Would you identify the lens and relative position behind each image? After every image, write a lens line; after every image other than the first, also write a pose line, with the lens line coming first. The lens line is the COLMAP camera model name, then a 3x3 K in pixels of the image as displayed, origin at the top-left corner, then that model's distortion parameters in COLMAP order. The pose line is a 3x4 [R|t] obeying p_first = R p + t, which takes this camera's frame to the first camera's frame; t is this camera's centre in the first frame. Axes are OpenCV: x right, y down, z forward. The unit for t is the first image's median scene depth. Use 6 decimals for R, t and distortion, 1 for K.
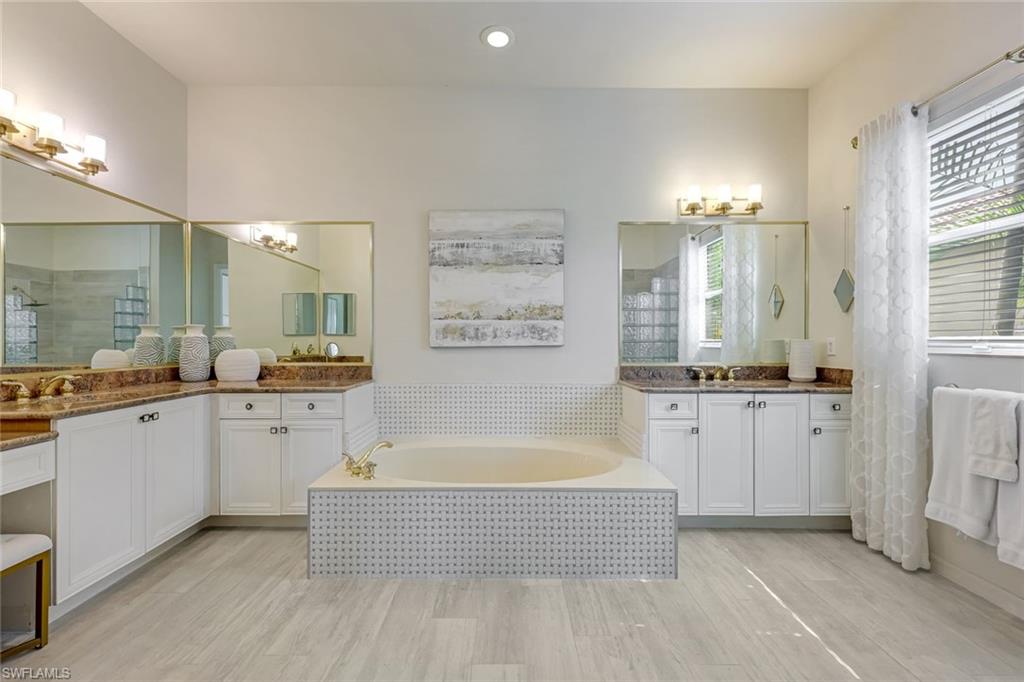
lens RADIAL K [[414.5, 0, 505.1], [0, 414.5, 342.6], [0, 0, 1]] dist [0.000766, 0.000044]
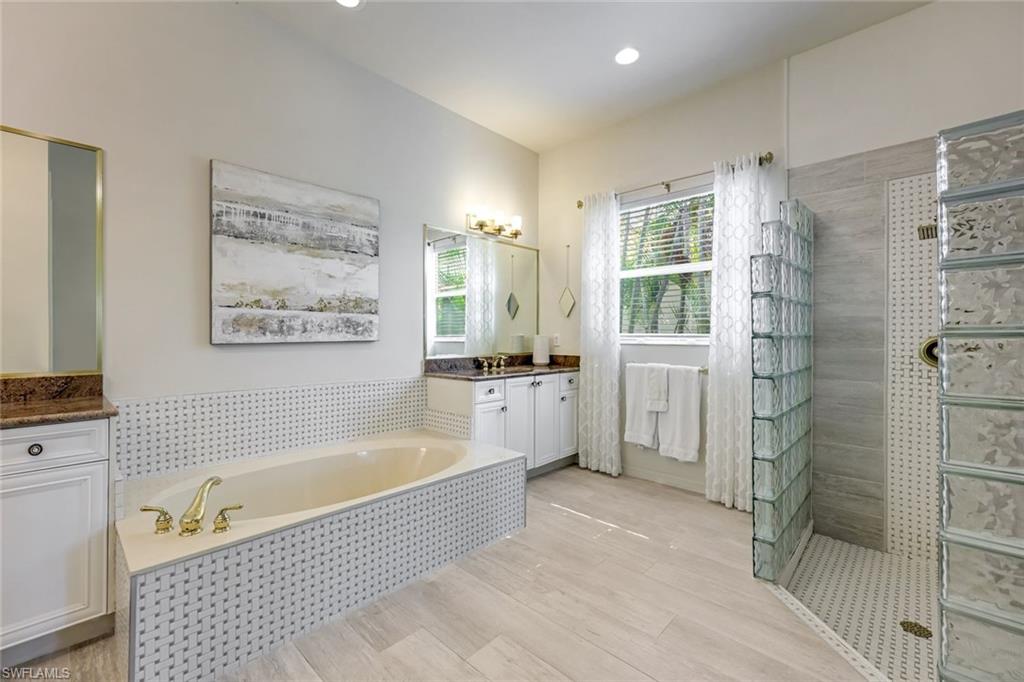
lens RADIAL K [[416.9, 0, 508.4], [0, 416.9, 335.5], [0, 0, 1]] dist [-0.001124, -0.000062]
pose [[0.699856, 0.001665, 0.714282, -0.345197], [0.001608, 0.999991, -0.003906, -0.000849], [-0.714282, 0.003882, 0.699847, 0.104893]]
